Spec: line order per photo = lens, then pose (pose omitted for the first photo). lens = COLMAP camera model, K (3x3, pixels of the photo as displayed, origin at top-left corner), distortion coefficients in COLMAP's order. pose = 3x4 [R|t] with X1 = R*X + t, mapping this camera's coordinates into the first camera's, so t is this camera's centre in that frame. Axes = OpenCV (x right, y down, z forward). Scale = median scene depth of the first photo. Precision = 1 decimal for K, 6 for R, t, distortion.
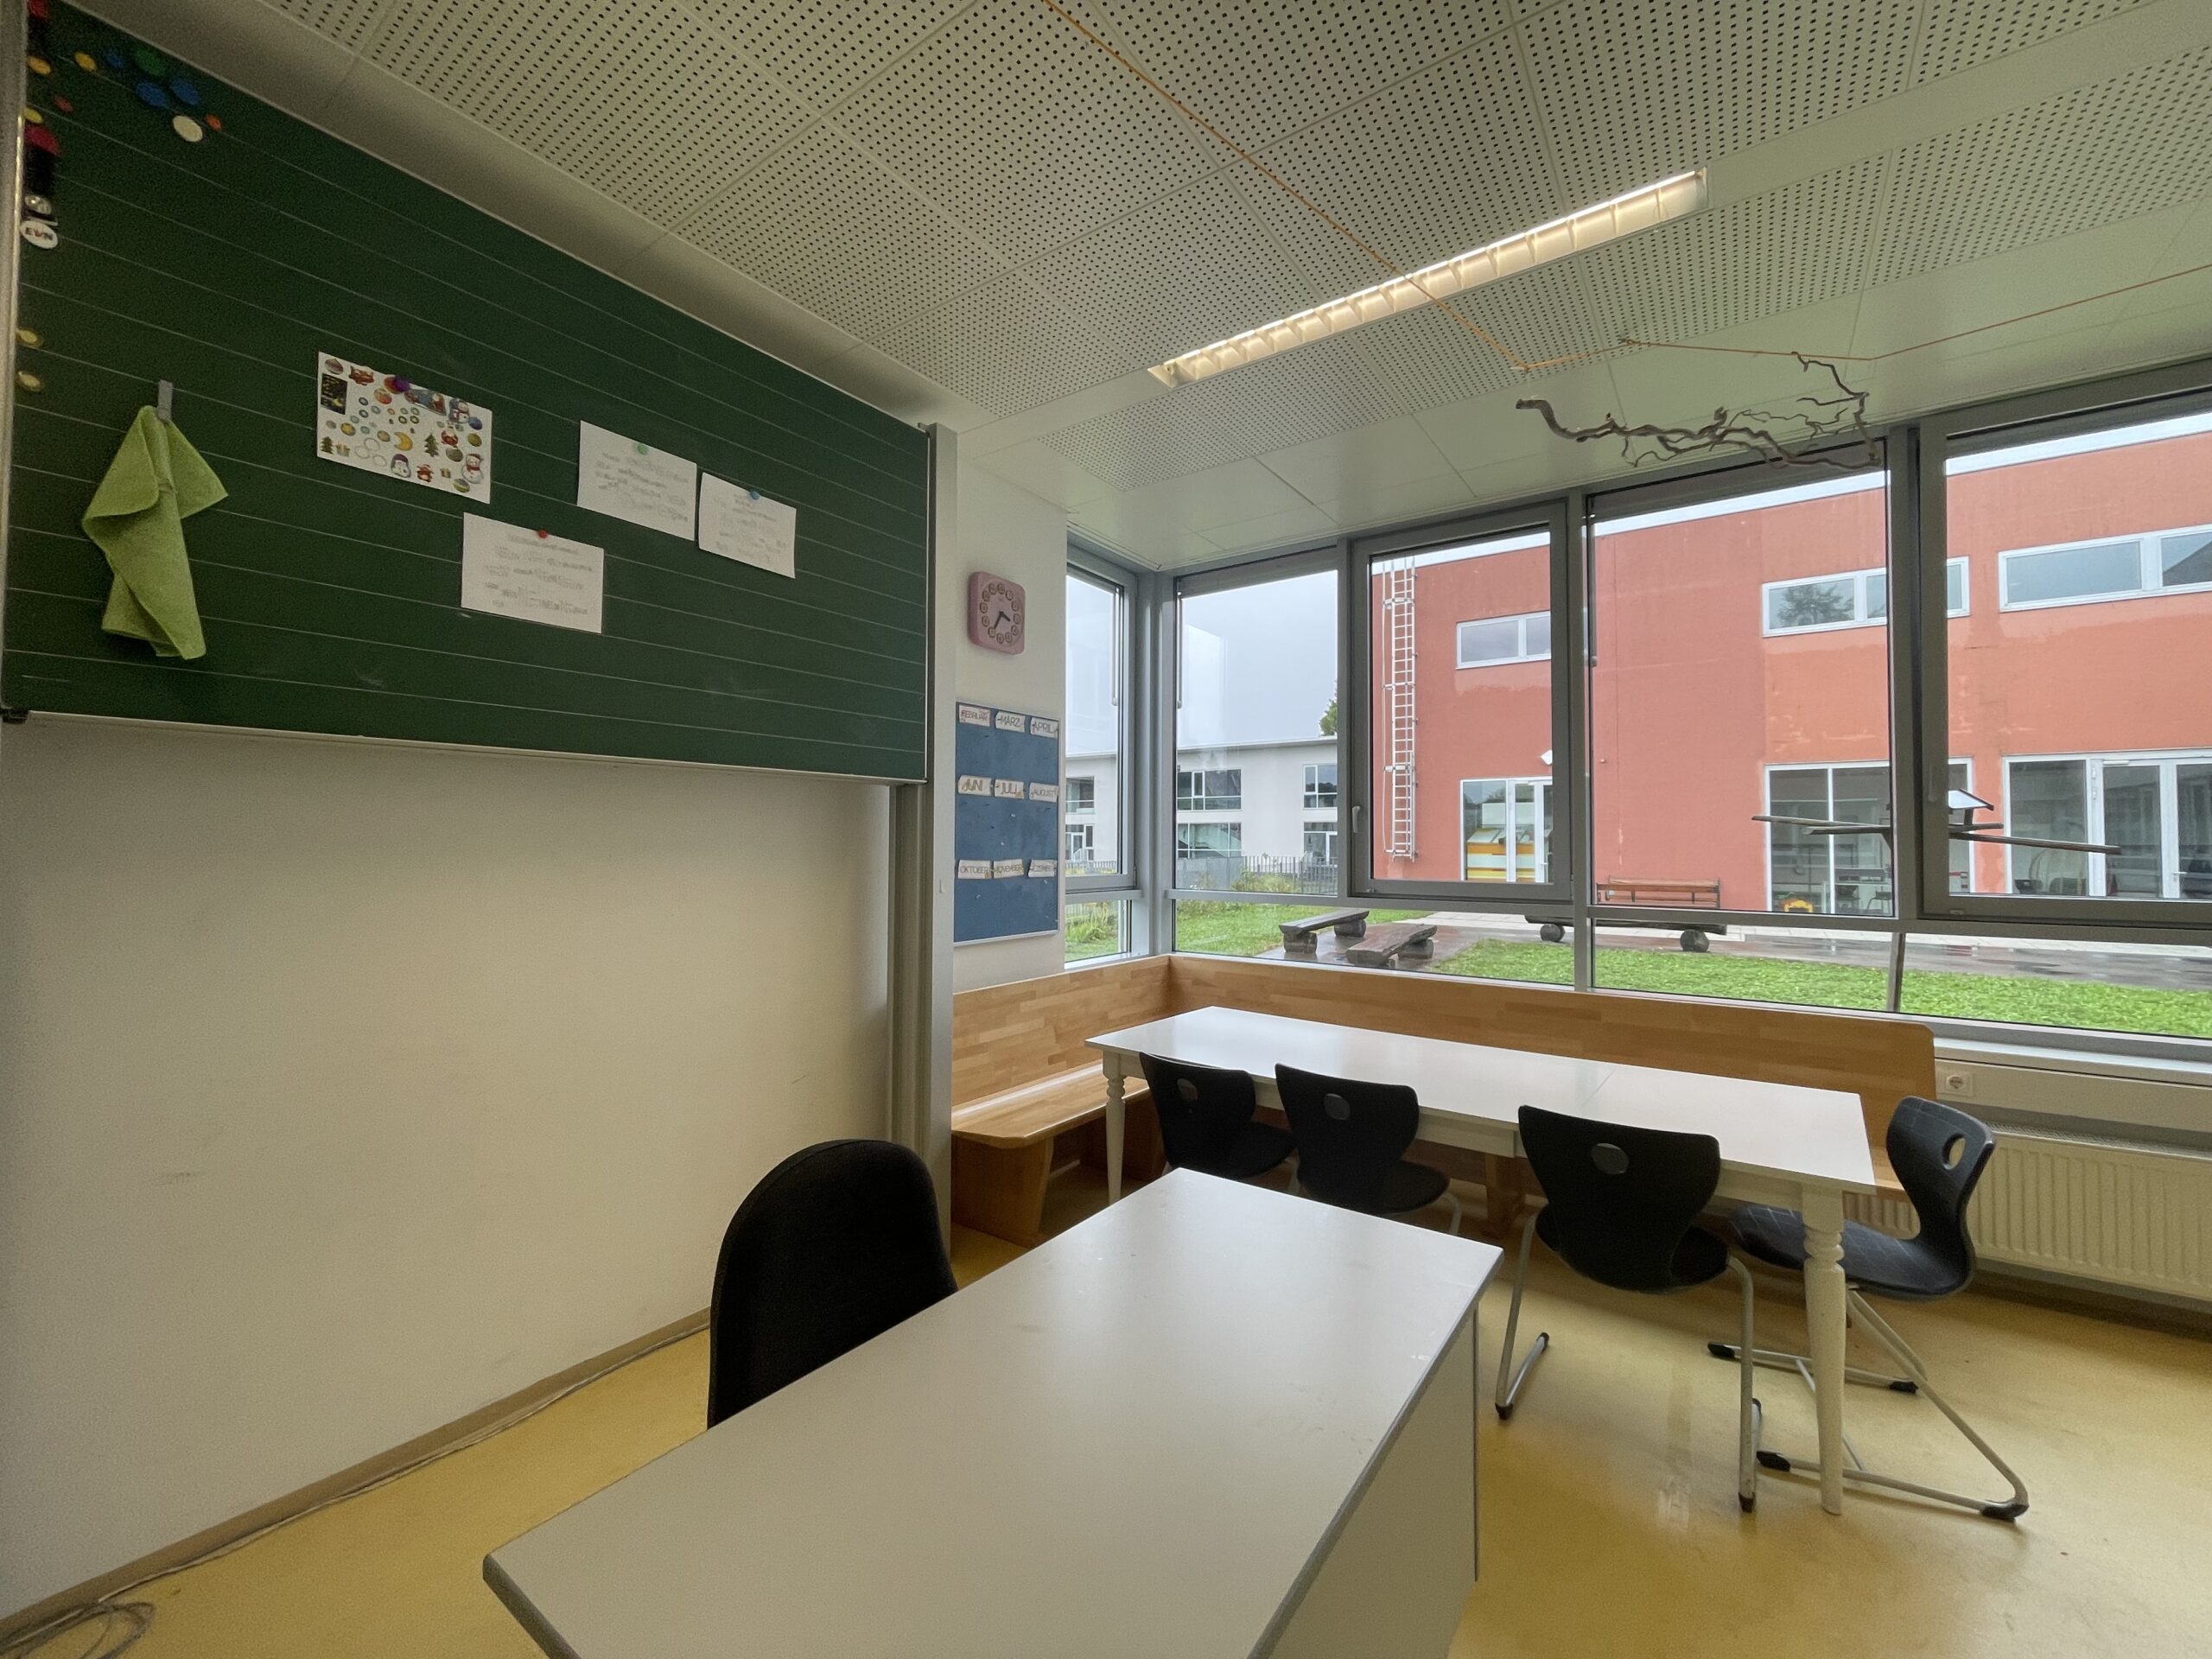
lens RADIAL K [[885.5, 0, 1106.0], [0, 885.5, 813.9], [0, 0, 1]] dist [0.025967, -0.010972]
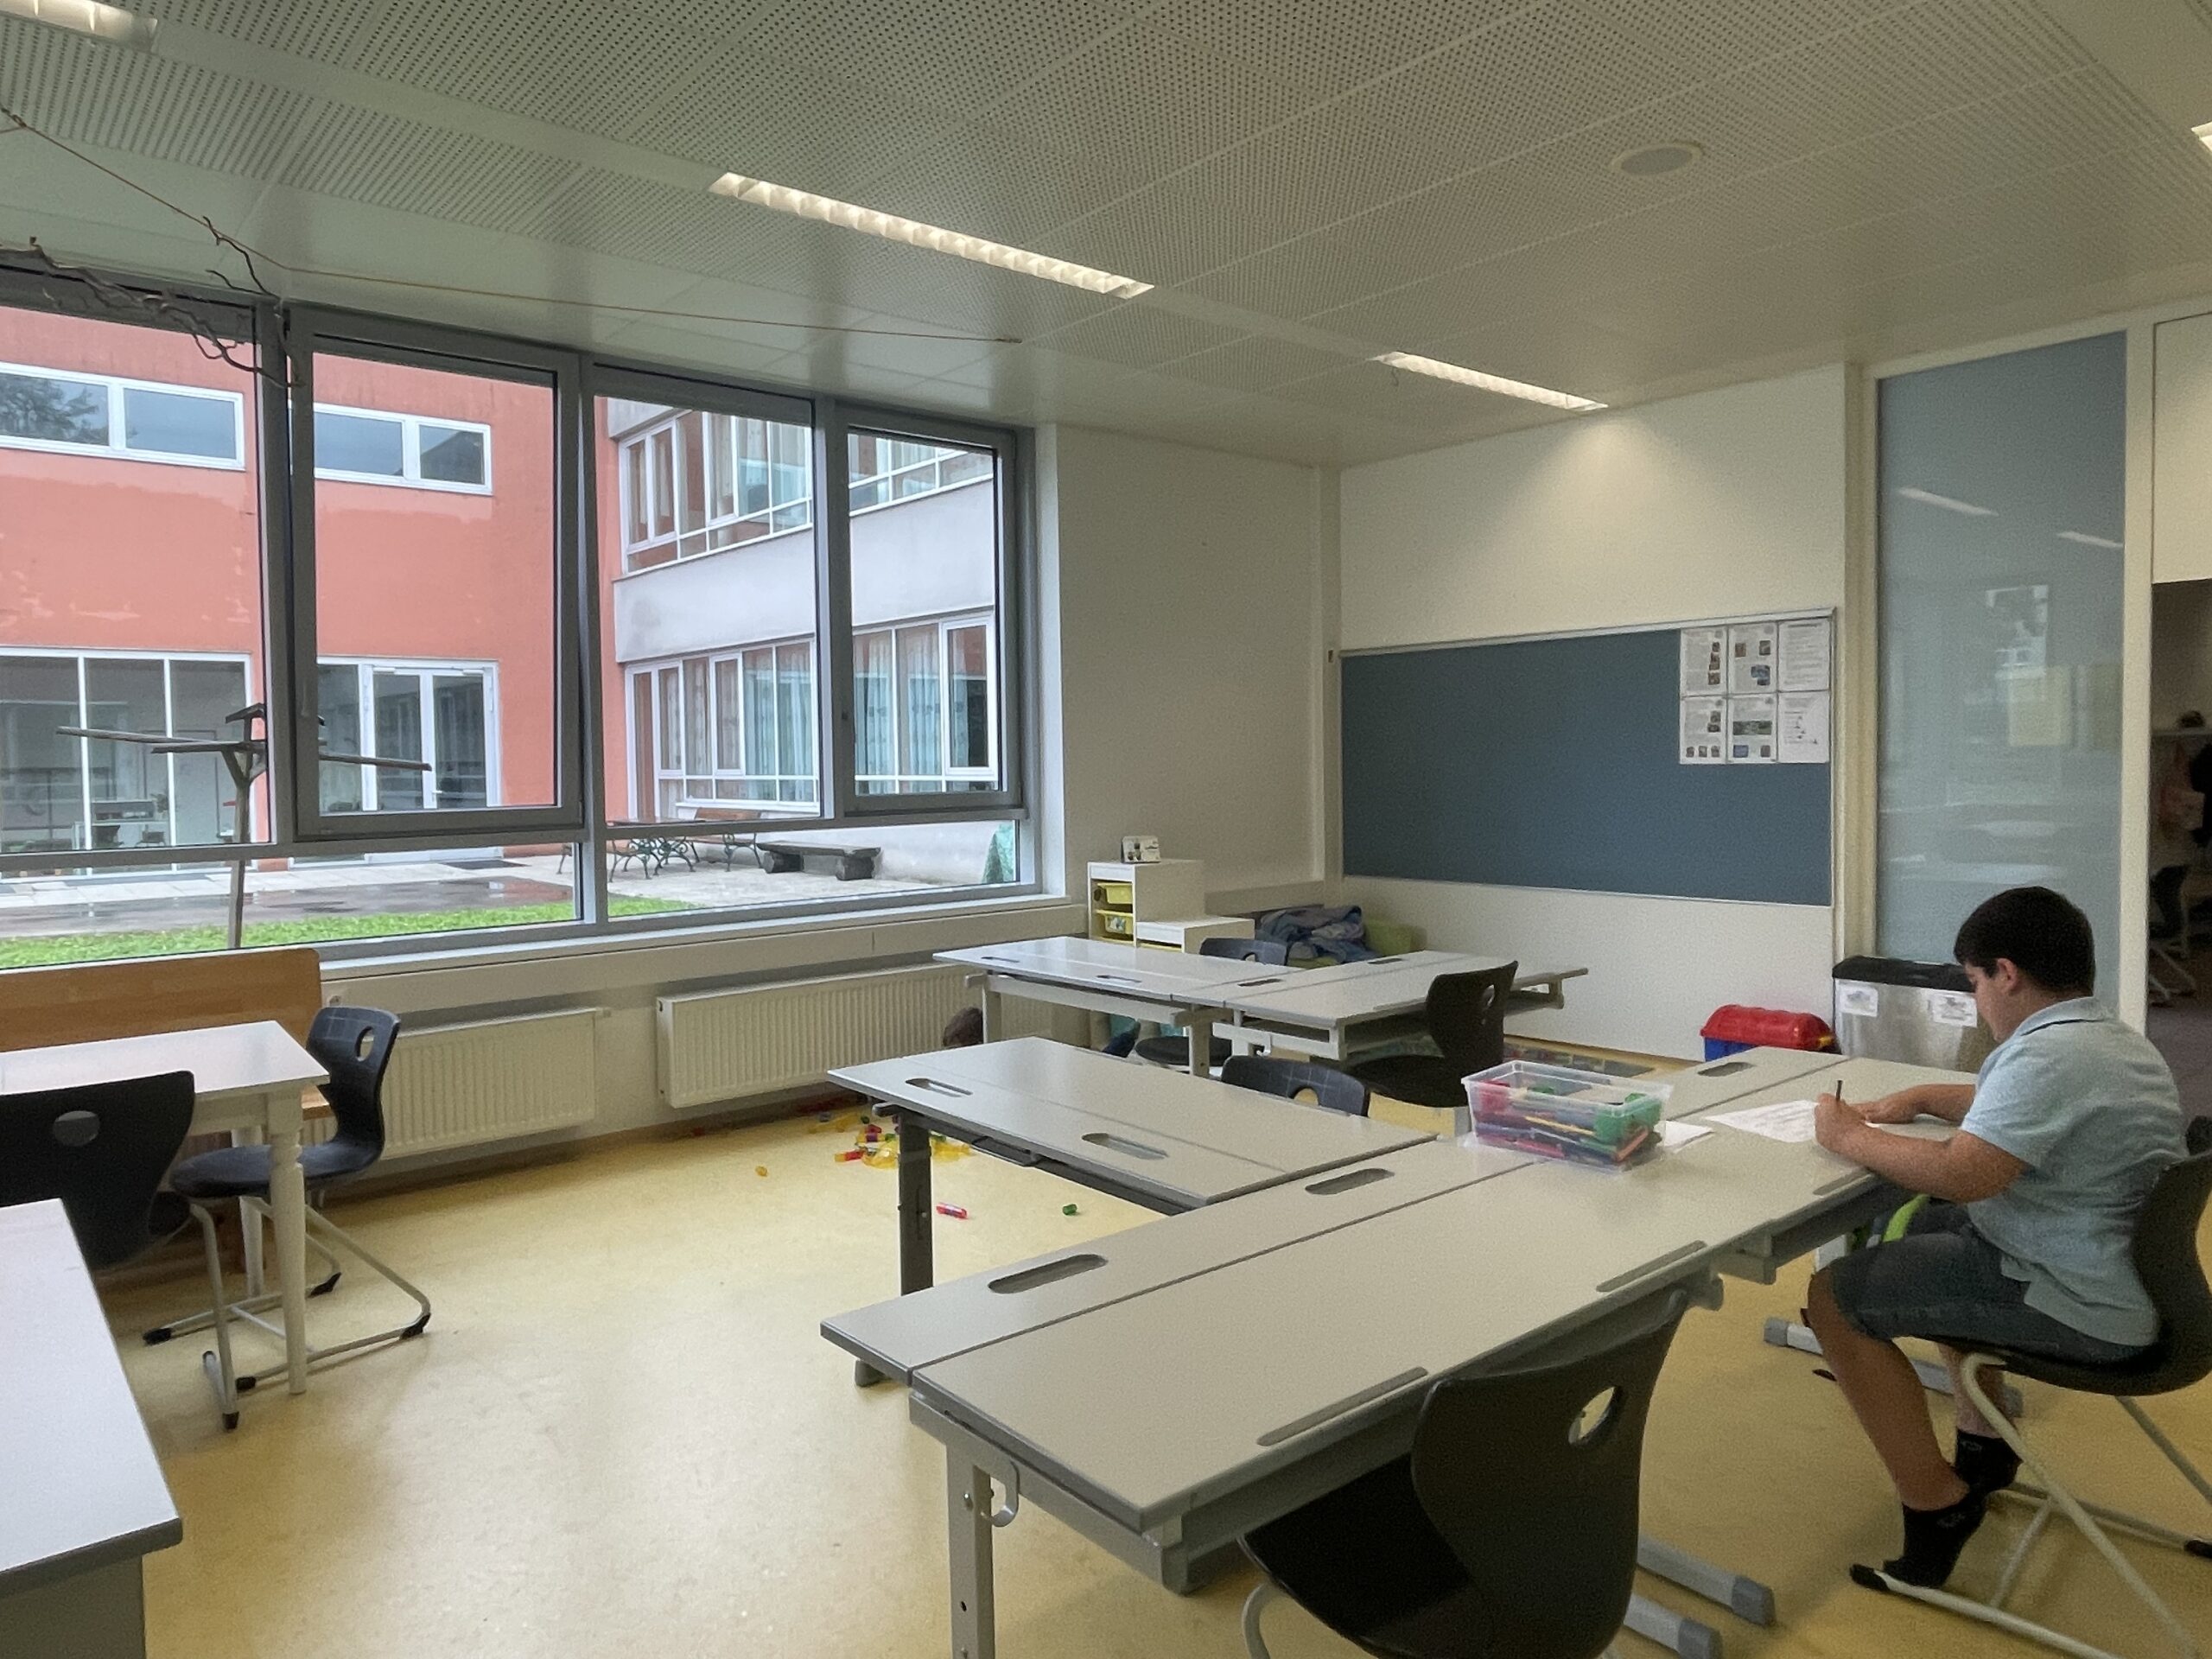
lens RADIAL K [[1446.6, 0, 1106.0], [0, 1446.6, 829.5], [0, 0, 1]] dist [-0.002257, 0.000181]
pose [[0.252562, -0.061755, 0.965608, -0.374138], [-0.010996, 0.997714, 0.066684, -0.007488], [-0.967518, -0.027460, 0.251305, -0.223361]]
